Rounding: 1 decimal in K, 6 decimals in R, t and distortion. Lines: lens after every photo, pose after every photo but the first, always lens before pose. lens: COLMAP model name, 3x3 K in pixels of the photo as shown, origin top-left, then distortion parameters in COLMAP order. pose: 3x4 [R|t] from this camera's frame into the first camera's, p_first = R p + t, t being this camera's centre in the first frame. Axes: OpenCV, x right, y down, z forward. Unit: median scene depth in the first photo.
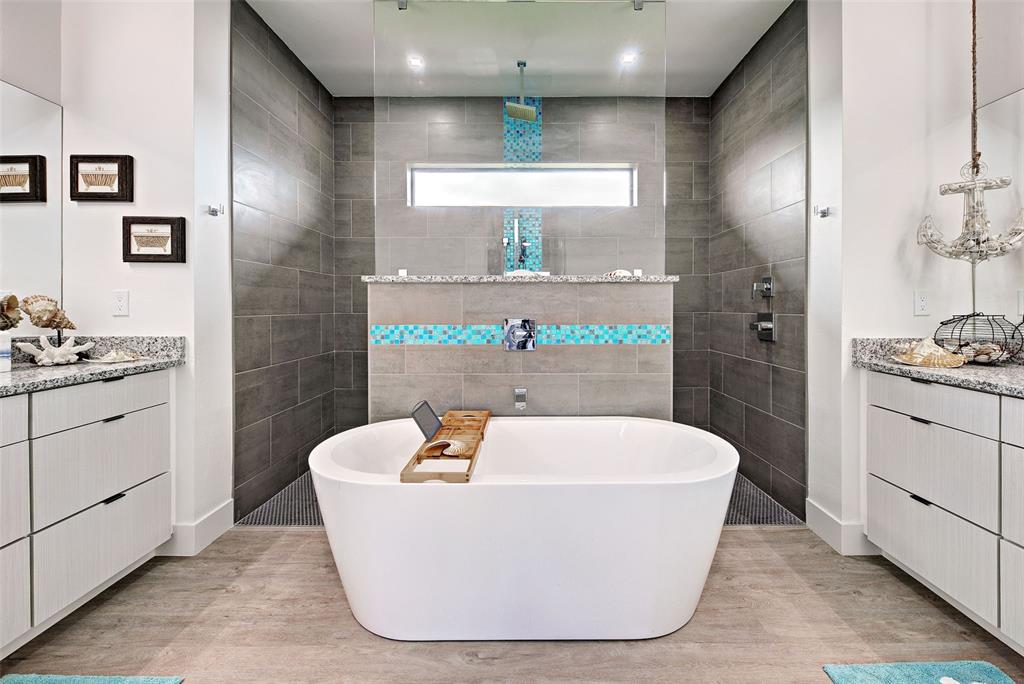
lens RADIAL K [[420.7, 0, 533.1], [0, 420.7, 306.7], [0, 0, 1]] dist [0.008274, -0.004095]
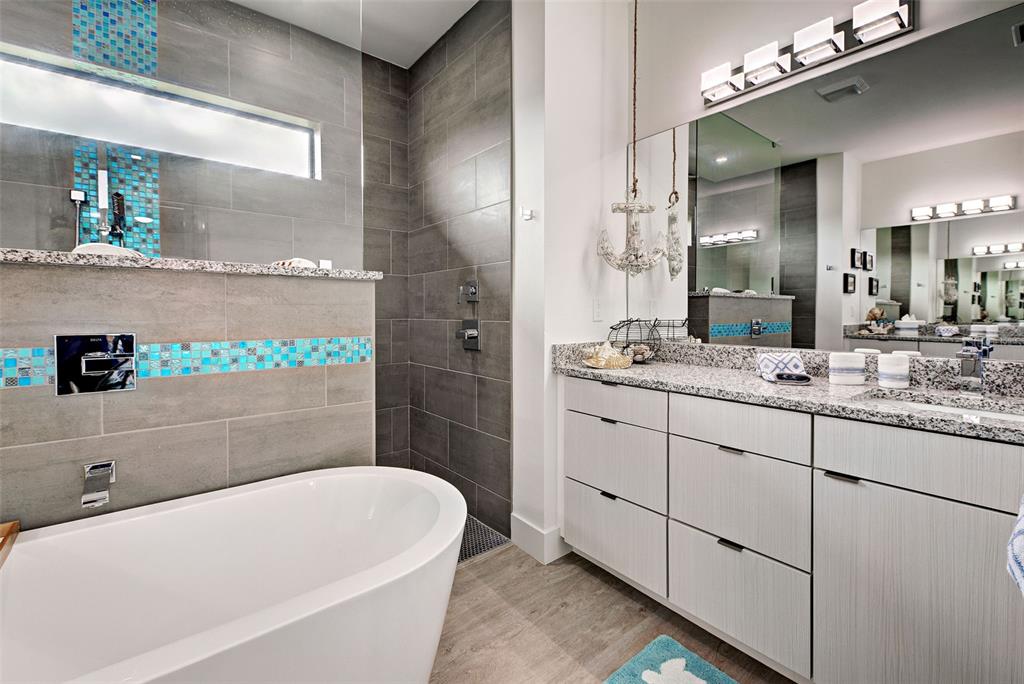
lens RADIAL K [[445.8, 0, 514.0], [0, 445.8, 321.3], [0, 0, 1]] dist [0.006686, -0.001887]
pose [[0.788534, -0.009435, 0.614919, 0.037176], [-0.002572, 0.999823, 0.018639, 0.000141], [-0.614986, -0.016279, 0.788370, 0.220703]]
